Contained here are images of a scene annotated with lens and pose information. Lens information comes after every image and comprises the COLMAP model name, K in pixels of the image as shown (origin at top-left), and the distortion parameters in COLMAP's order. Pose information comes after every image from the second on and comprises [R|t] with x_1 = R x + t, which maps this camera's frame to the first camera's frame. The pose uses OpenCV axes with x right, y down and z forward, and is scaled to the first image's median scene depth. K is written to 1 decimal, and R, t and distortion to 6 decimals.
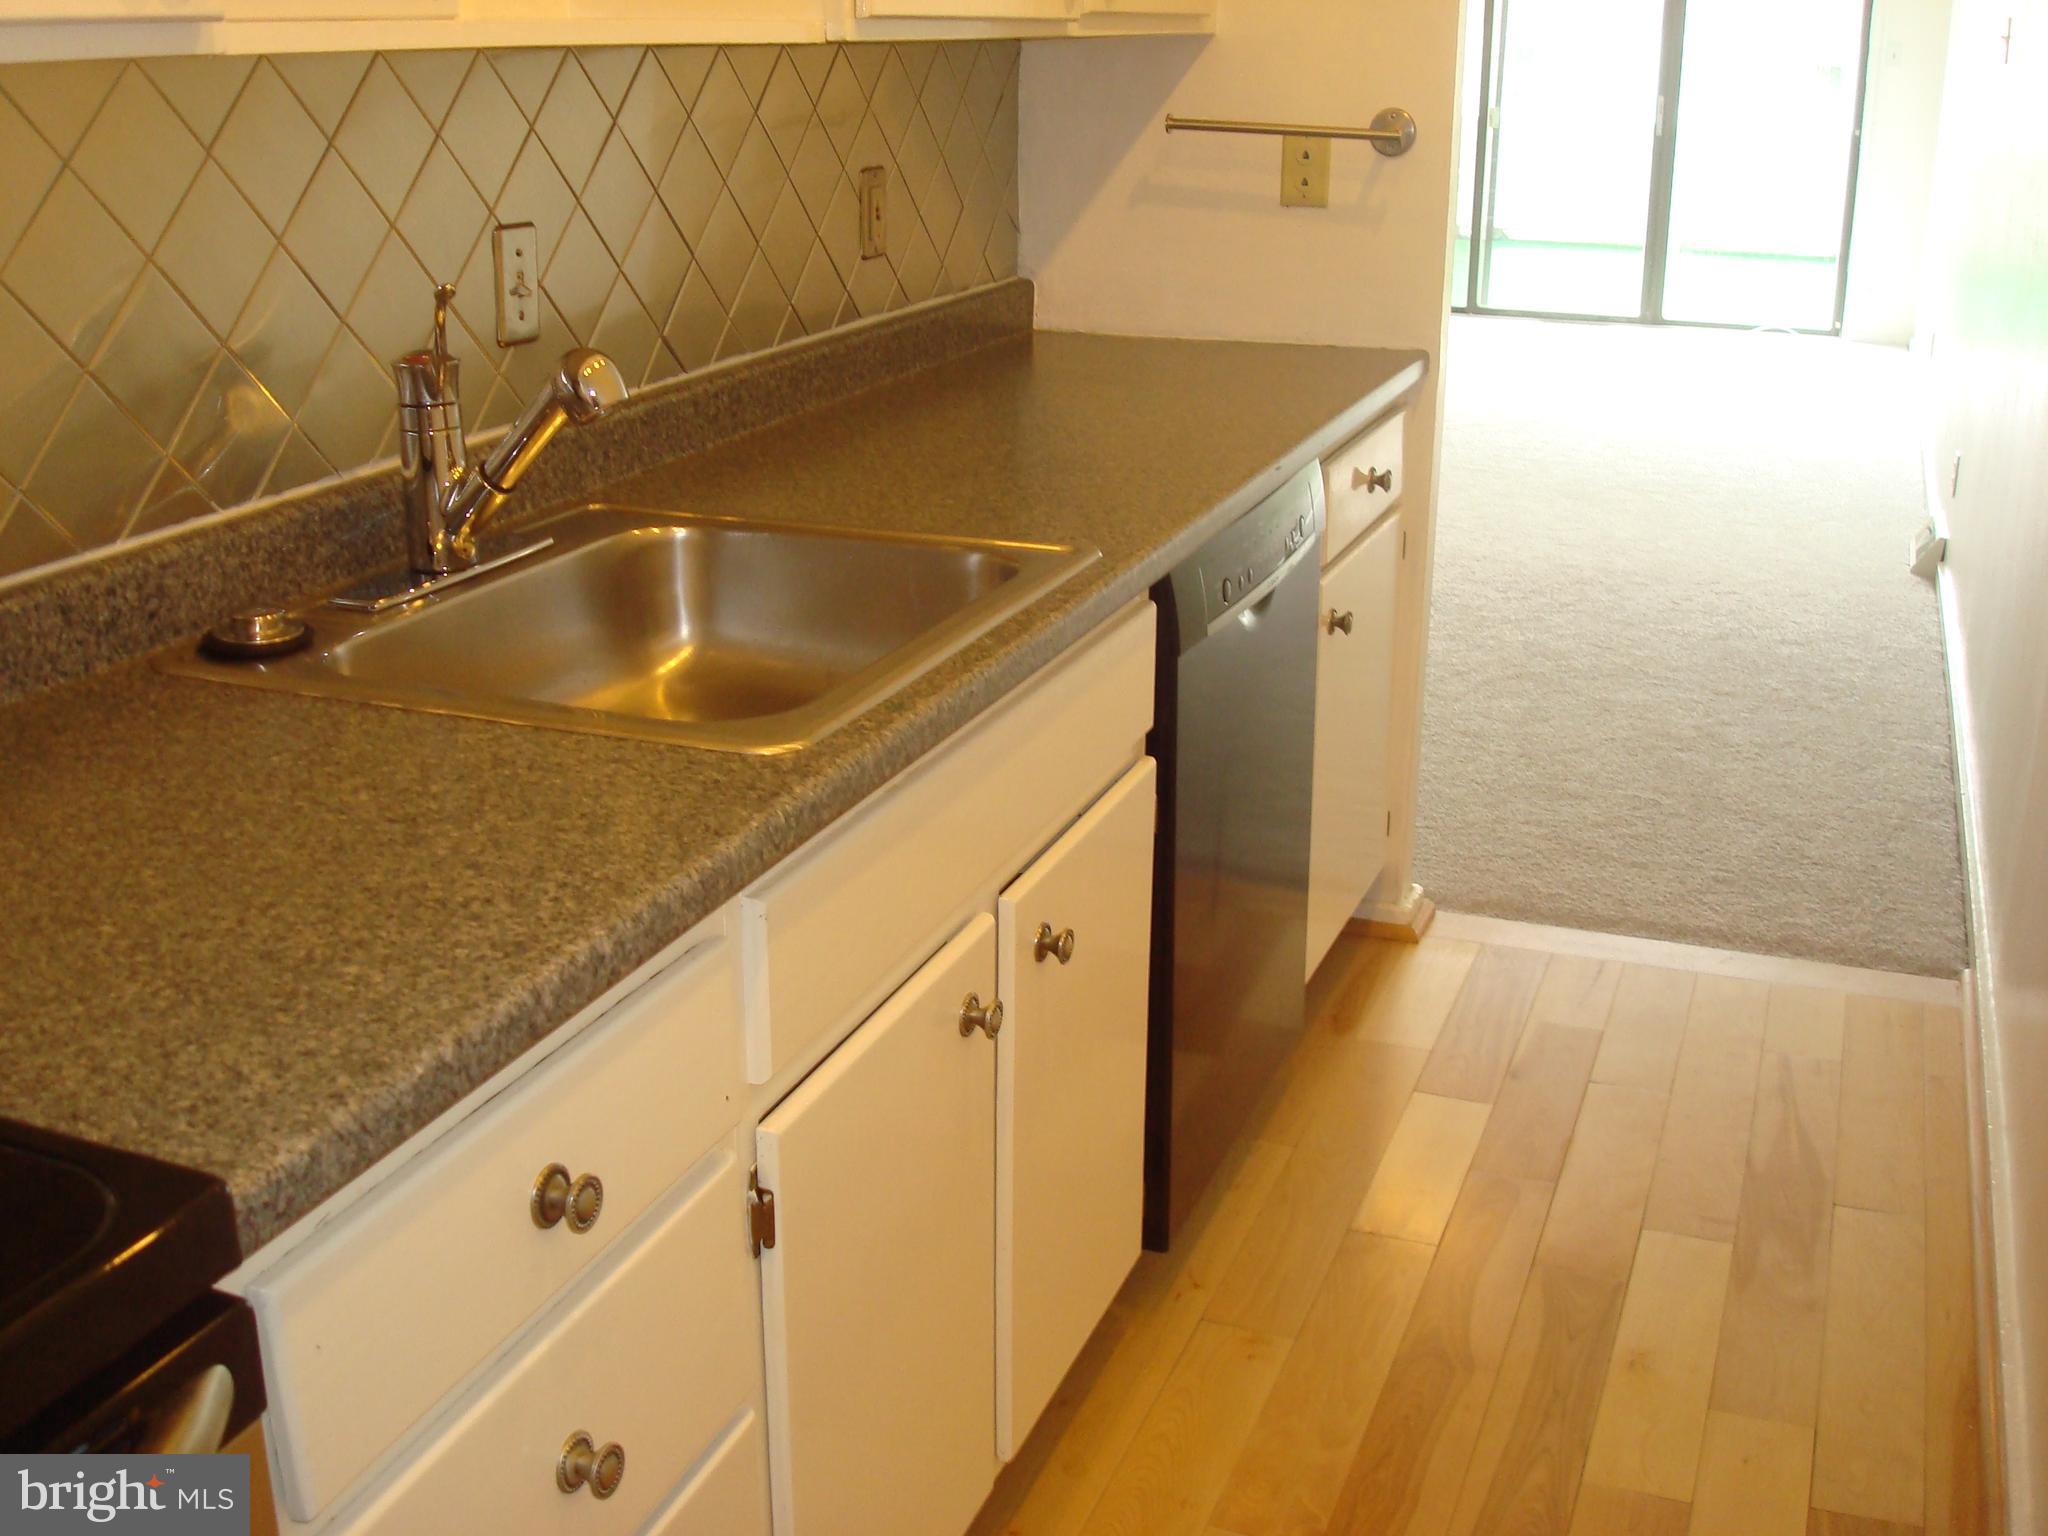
lens RADIAL K [[2125.2, 0, 1003.2], [0, 2125.2, 746.9], [0, 0, 1]] dist [-0.106367, 0.000000]
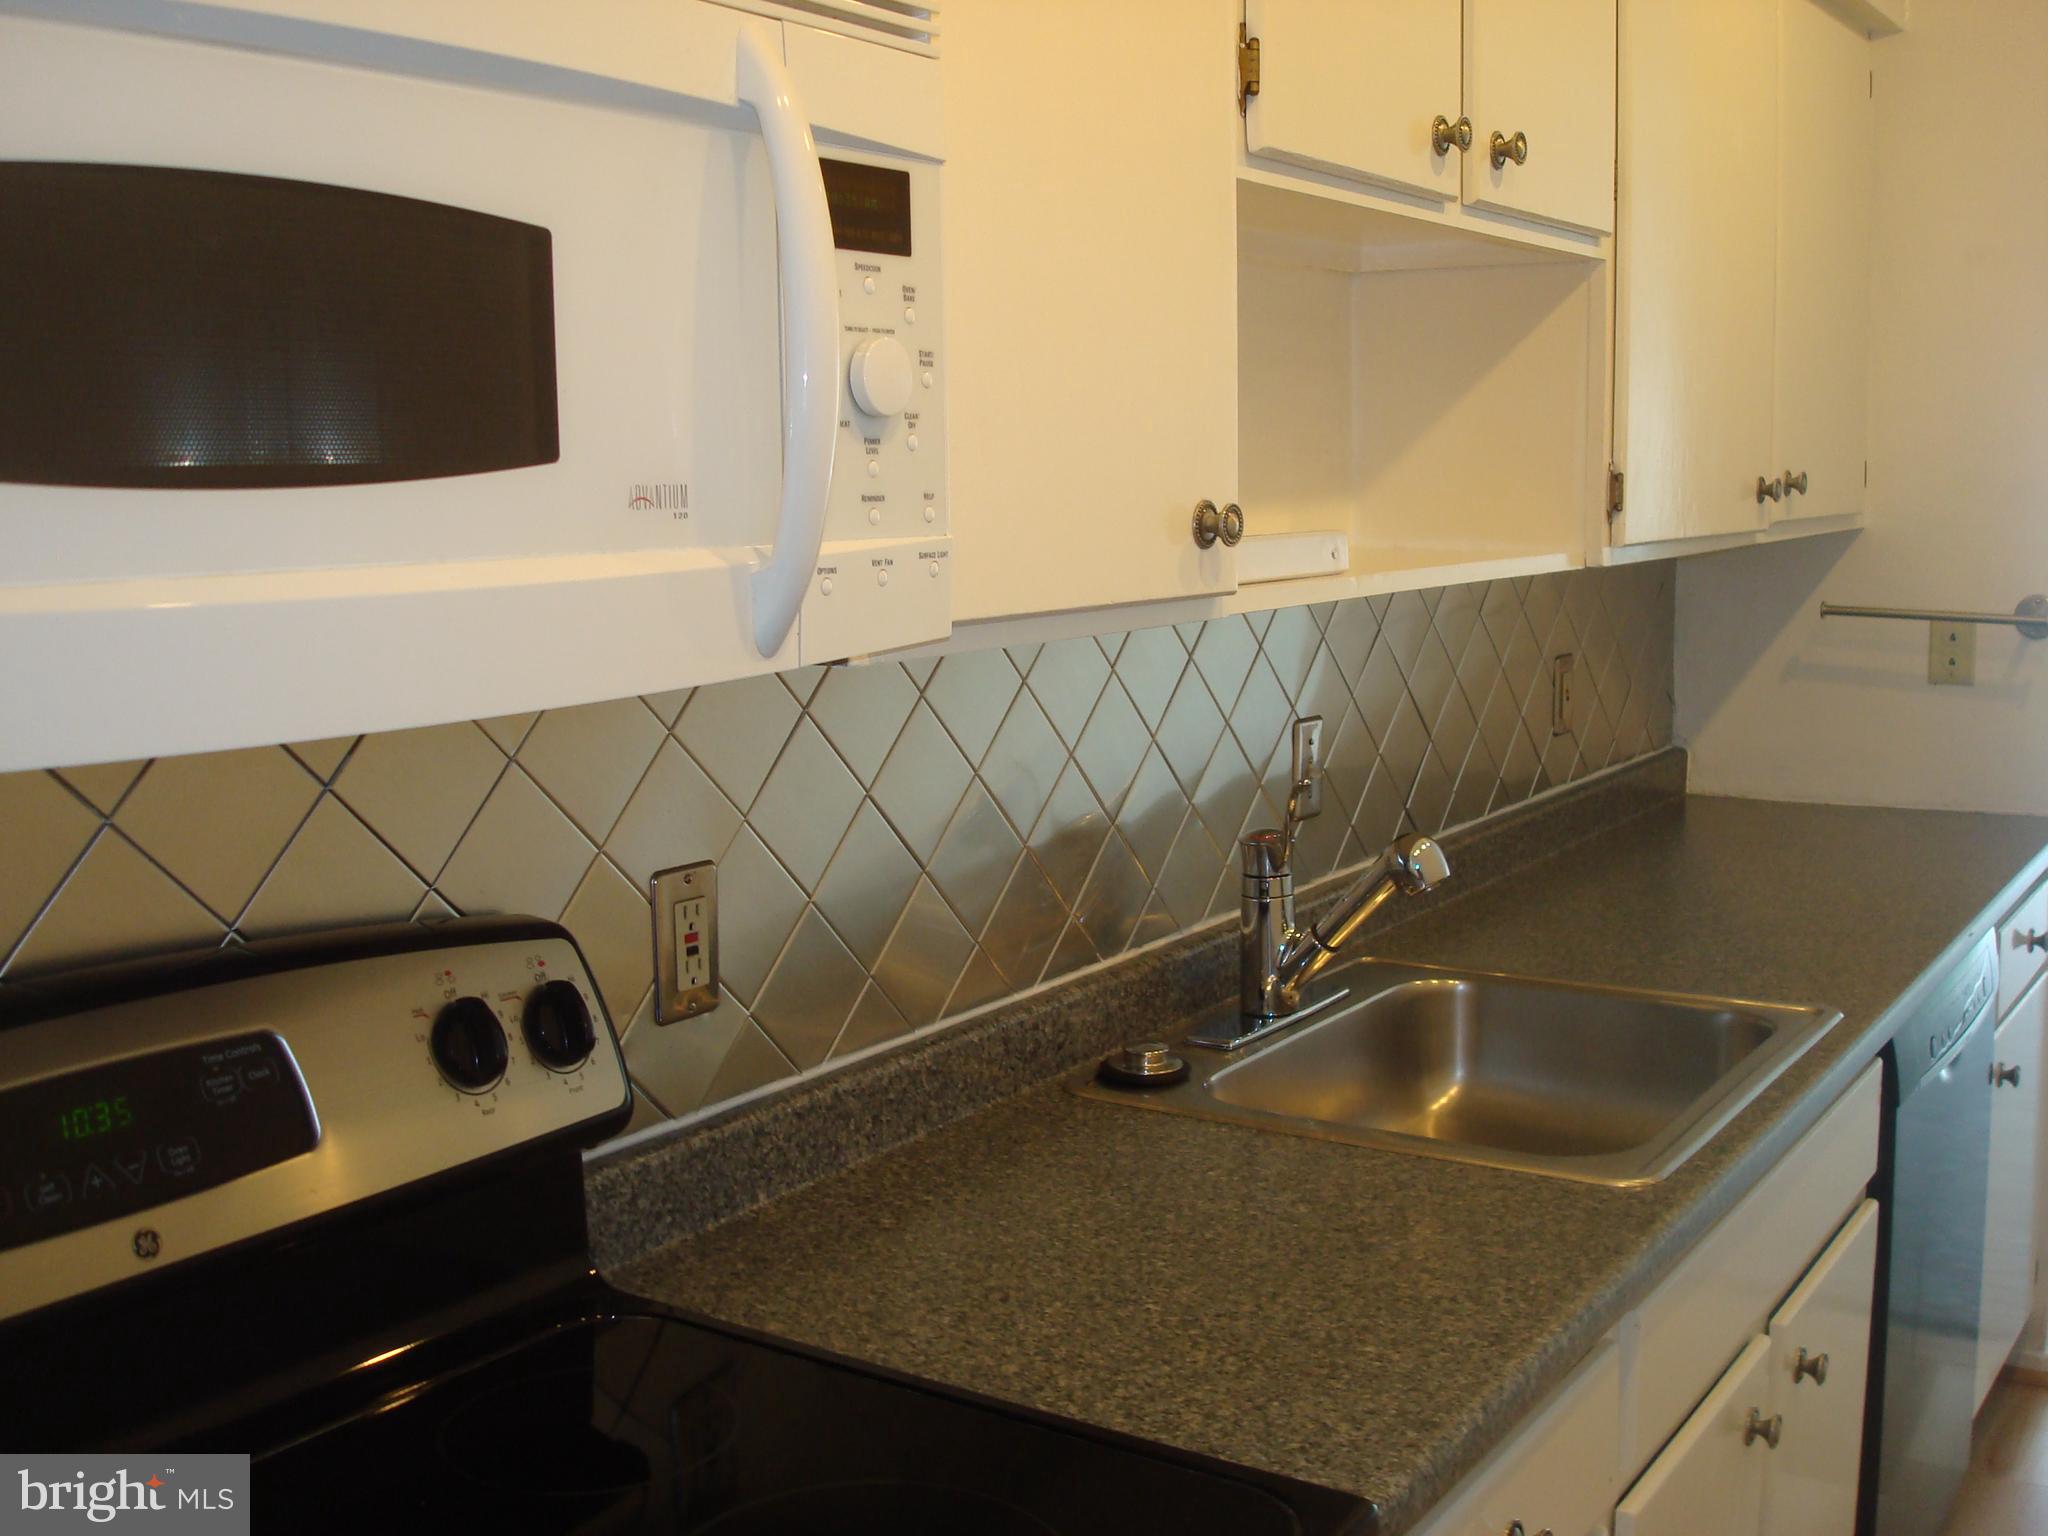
lens RADIAL K [[2125.2, 0, 1043.6], [0, 2125.2, 765.1], [0, 0, 1]] dist [-0.106367, 0.000000]
pose [[0.977376, 0.007163, -0.211389, -0.136450], [-0.046750, 0.982024, -0.182875, 0.001357], [0.206279, 0.188620, 0.960141, -0.178076]]
